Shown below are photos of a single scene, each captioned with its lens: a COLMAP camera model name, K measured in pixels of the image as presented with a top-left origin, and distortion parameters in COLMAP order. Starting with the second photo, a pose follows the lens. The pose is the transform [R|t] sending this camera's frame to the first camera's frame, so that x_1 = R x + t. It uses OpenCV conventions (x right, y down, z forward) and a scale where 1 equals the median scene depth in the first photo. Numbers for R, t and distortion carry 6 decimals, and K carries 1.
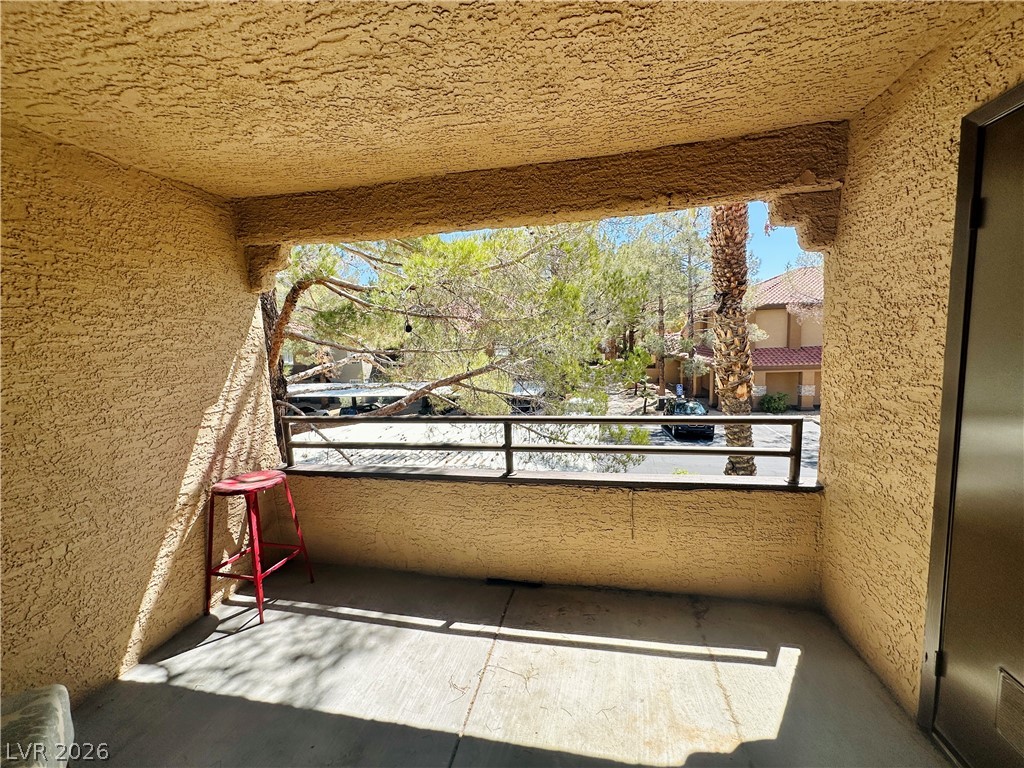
lens RADIAL K [[409.5, 0, 514.4], [0, 409.5, 384.0], [0, 0, 1]] dist [-0.002627, 0.001096]
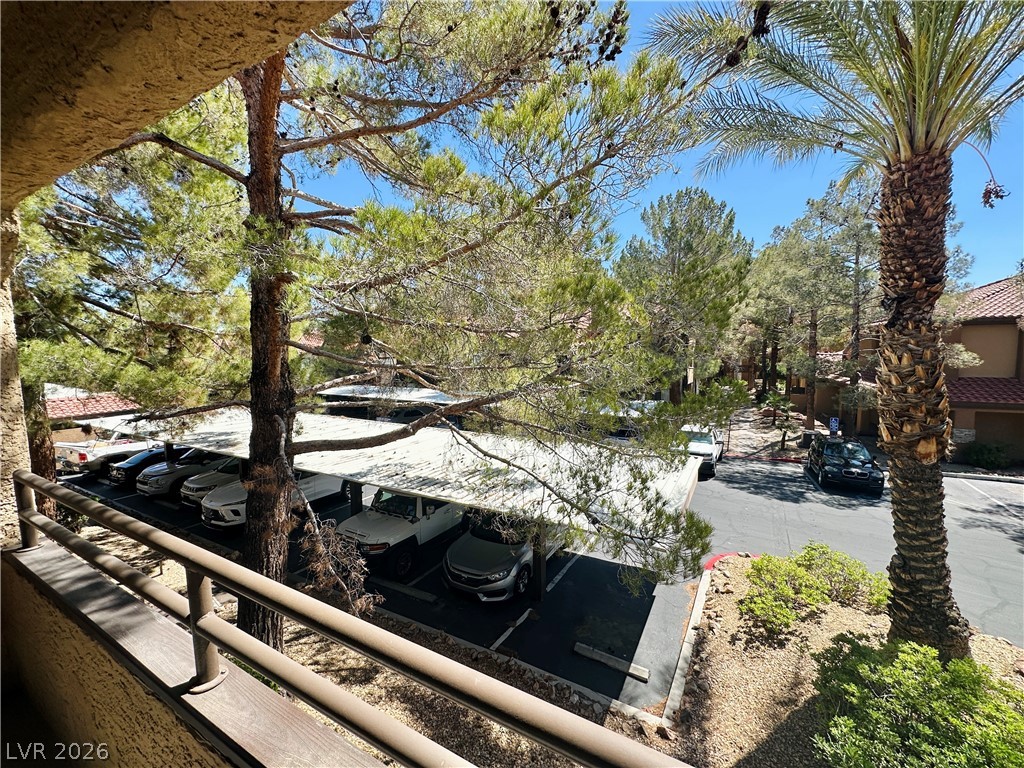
lens RADIAL K [[409.5, 0, 514.3], [0, 409.5, 383.9], [0, 0, 1]] dist [-0.002627, 0.001096]
pose [[0.955156, 0.056317, -0.290698, 0.117741], [-0.064223, 0.997778, -0.017719, -0.030939], [0.289054, 0.035594, 0.956651, 0.194300]]
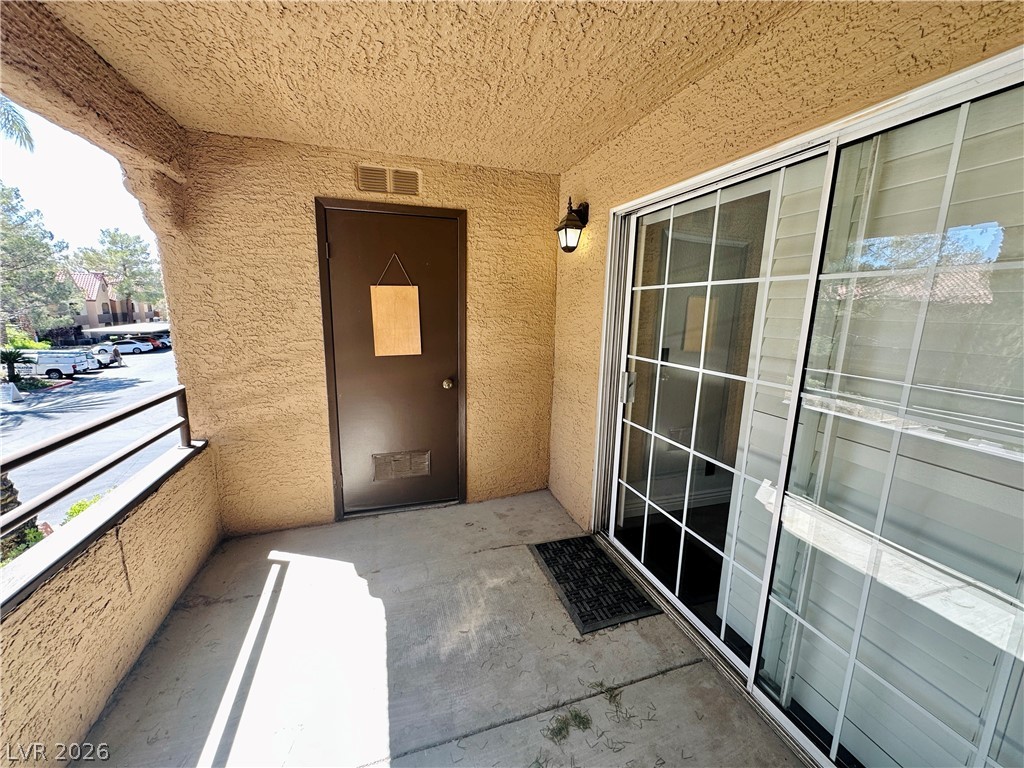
lens RADIAL K [[409.5, 0, 512.9], [0, 409.5, 385.0], [0, 0, 1]] dist [-0.002627, 0.001096]
pose [[-0.496915, -0.126539, 0.858524, -0.671146], [0.106460, 0.972950, 0.205024, -0.052090], [-0.861244, 0.193278, -0.470002, 0.756716]]
